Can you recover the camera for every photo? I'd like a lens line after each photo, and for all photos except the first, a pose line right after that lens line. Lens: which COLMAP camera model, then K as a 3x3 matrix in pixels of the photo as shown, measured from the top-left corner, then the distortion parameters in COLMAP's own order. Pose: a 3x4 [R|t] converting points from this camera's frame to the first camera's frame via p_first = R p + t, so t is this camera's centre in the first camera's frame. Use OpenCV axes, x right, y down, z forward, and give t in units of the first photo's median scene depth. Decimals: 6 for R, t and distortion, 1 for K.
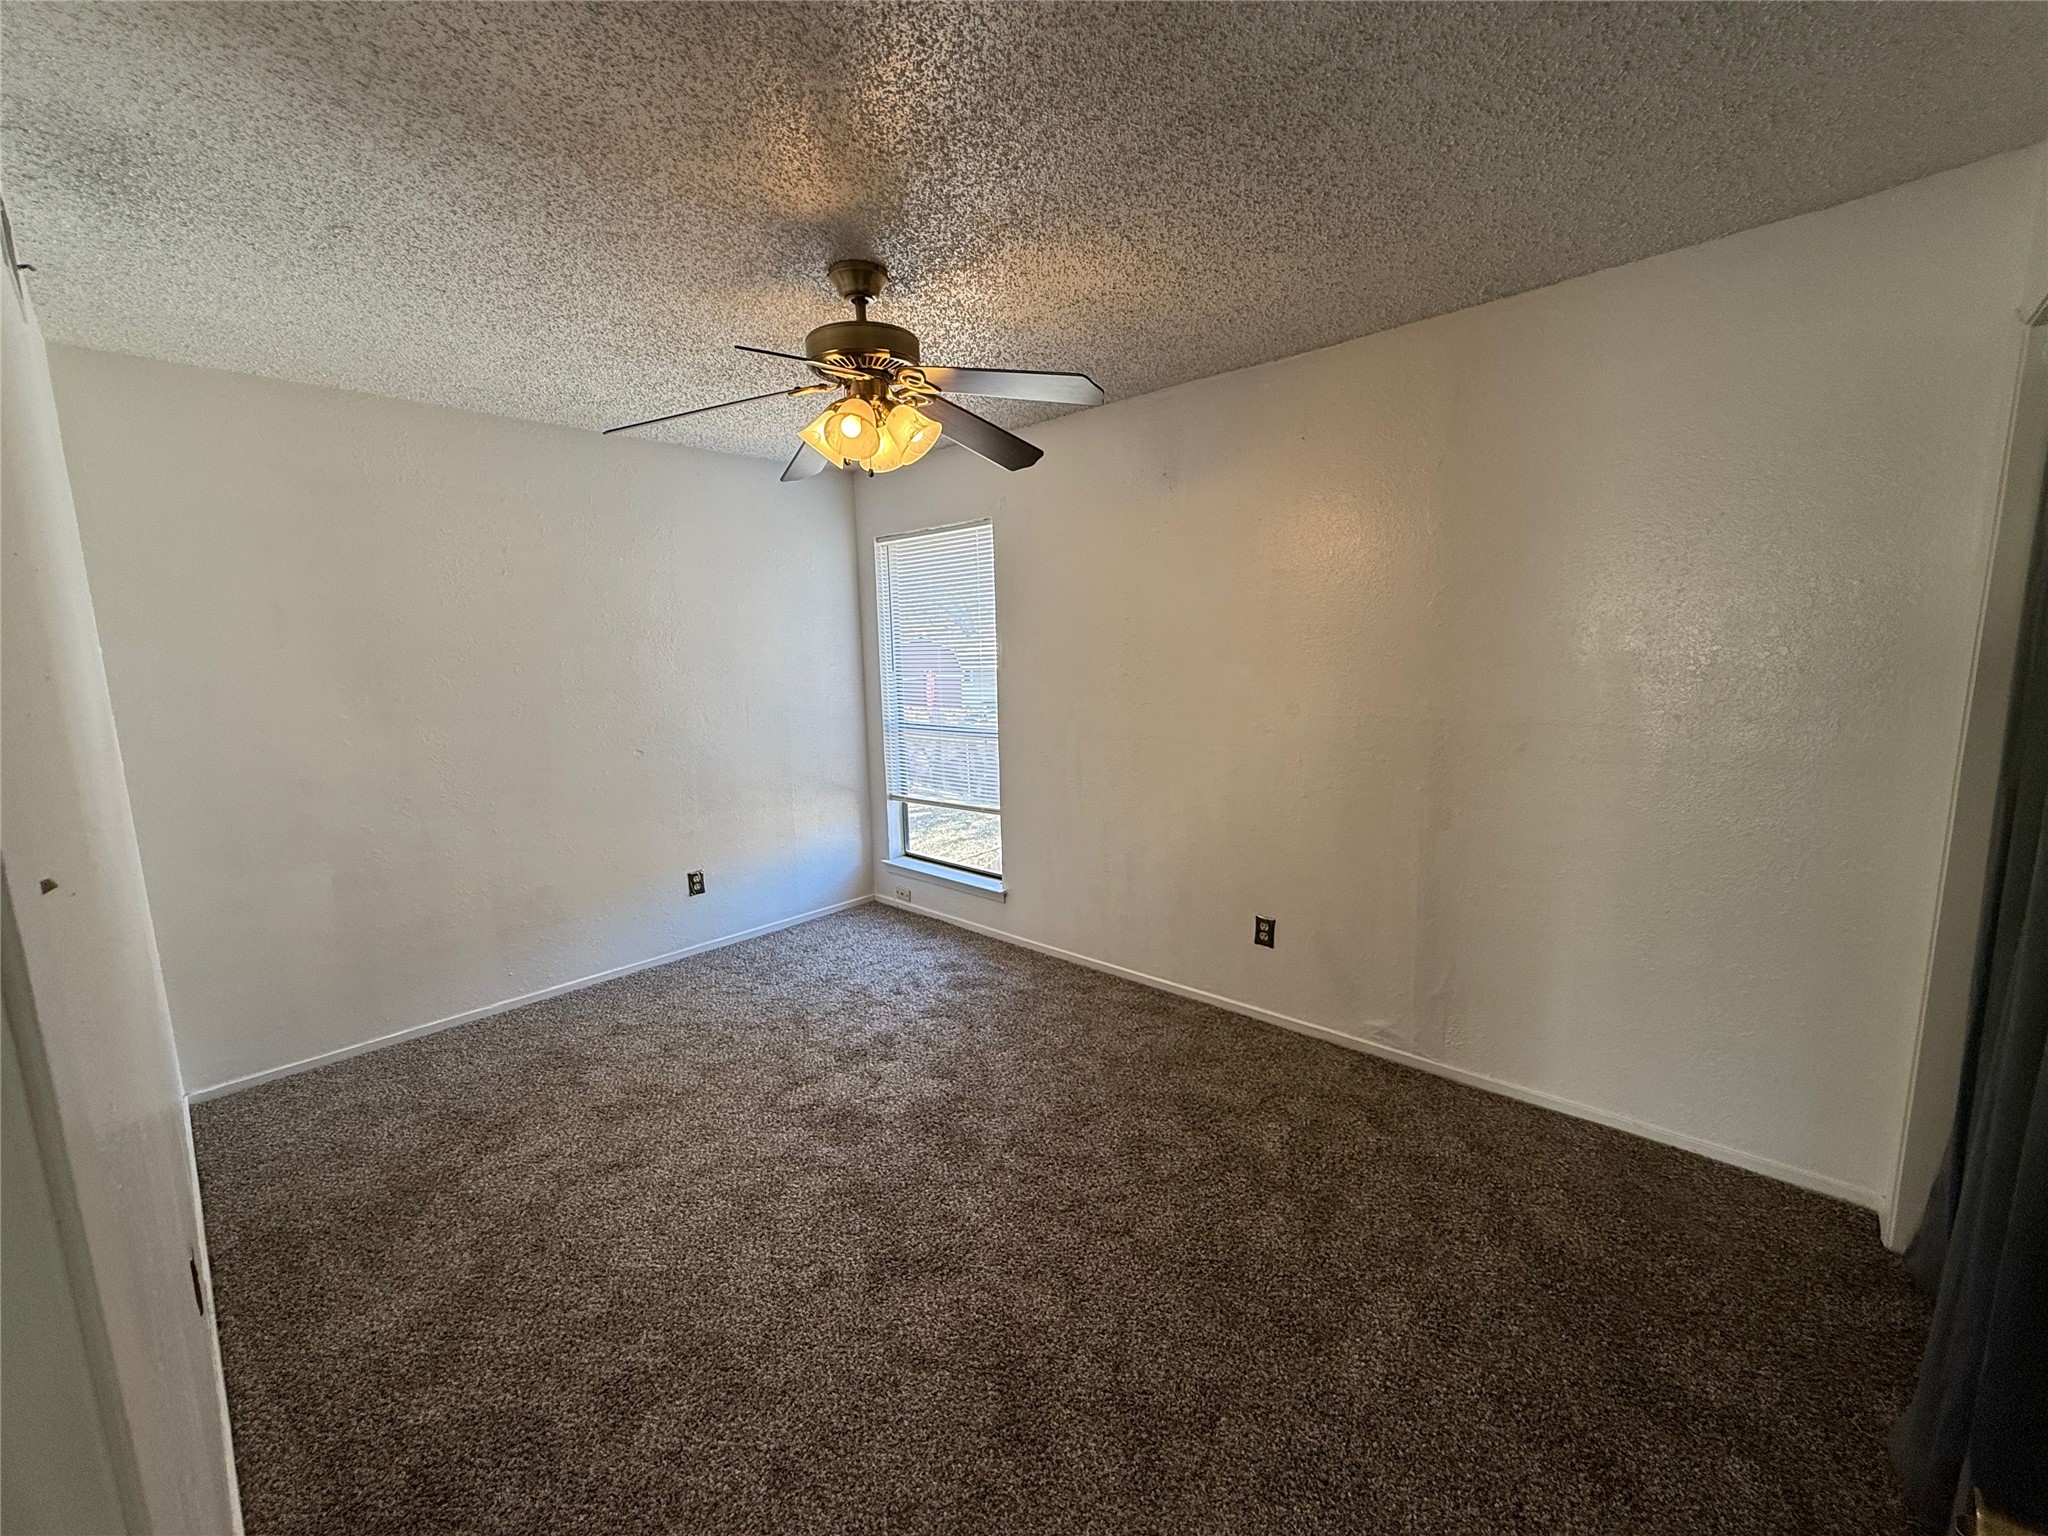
lens RADIAL K [[806.2, 0, 1028.0], [0, 806.2, 769.7], [0, 0, 1]] dist [-0.000661, 0.000057]
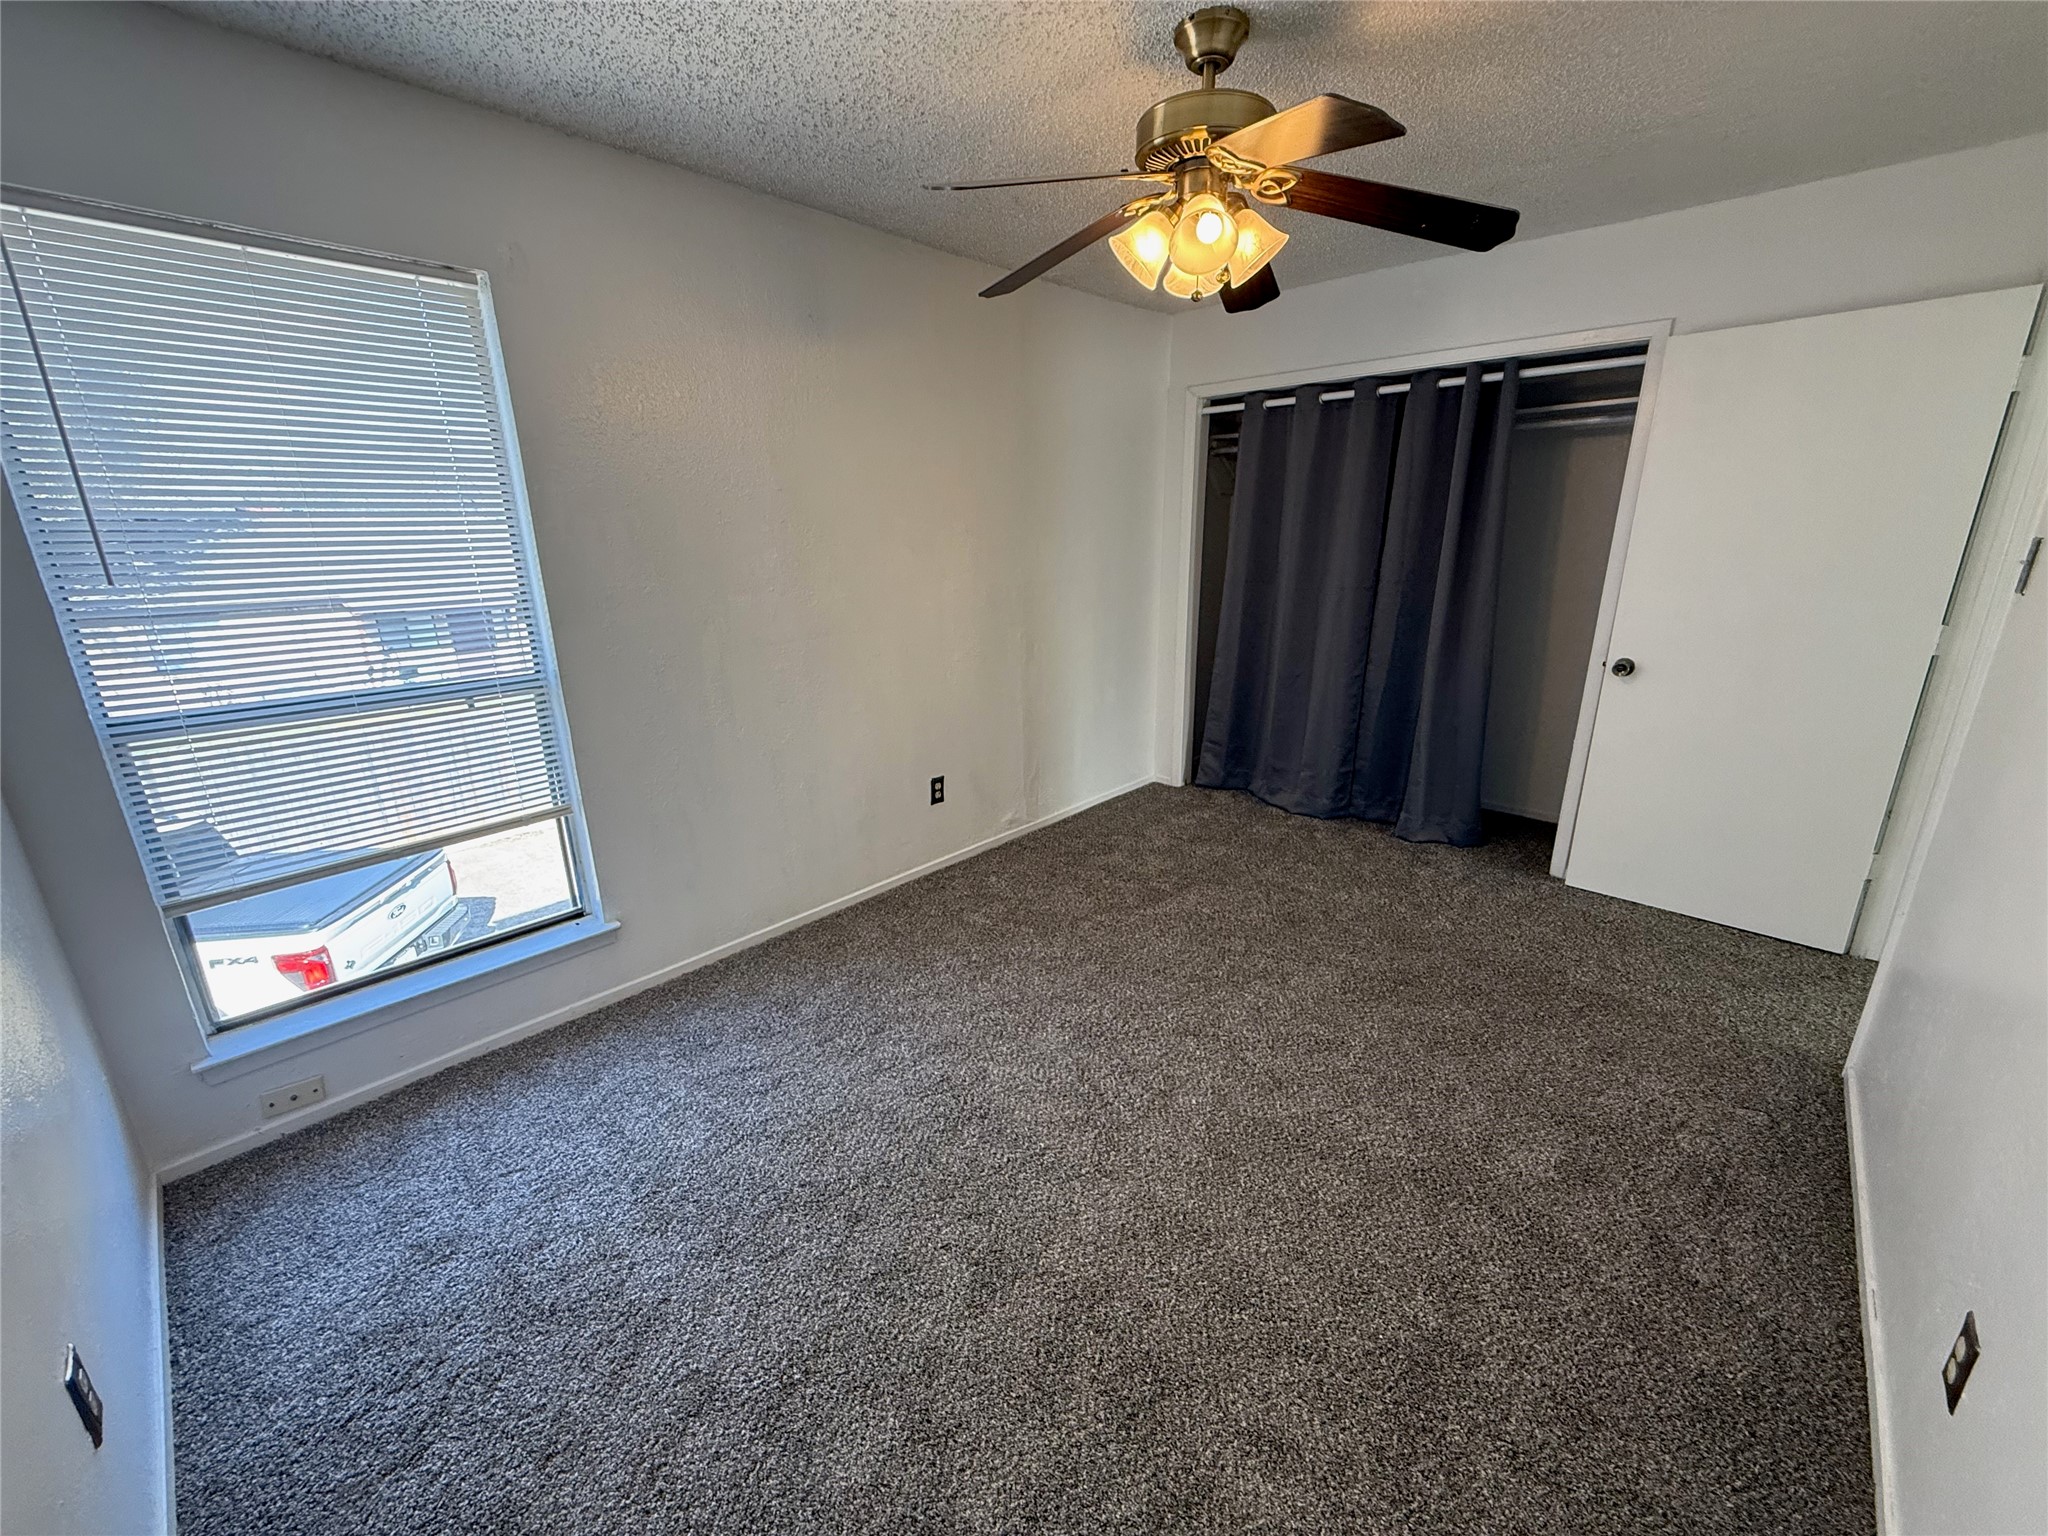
lens RADIAL K [[806.2, 0, 1026.9], [0, 806.2, 765.9], [0, 0, 1]] dist [-0.000661, 0.000057]
pose [[0.020913, -0.270642, 0.962453, -0.762223], [0.159195, 0.951283, 0.264042, -0.104079], [-0.987026, 0.147696, 0.062979, 0.803326]]
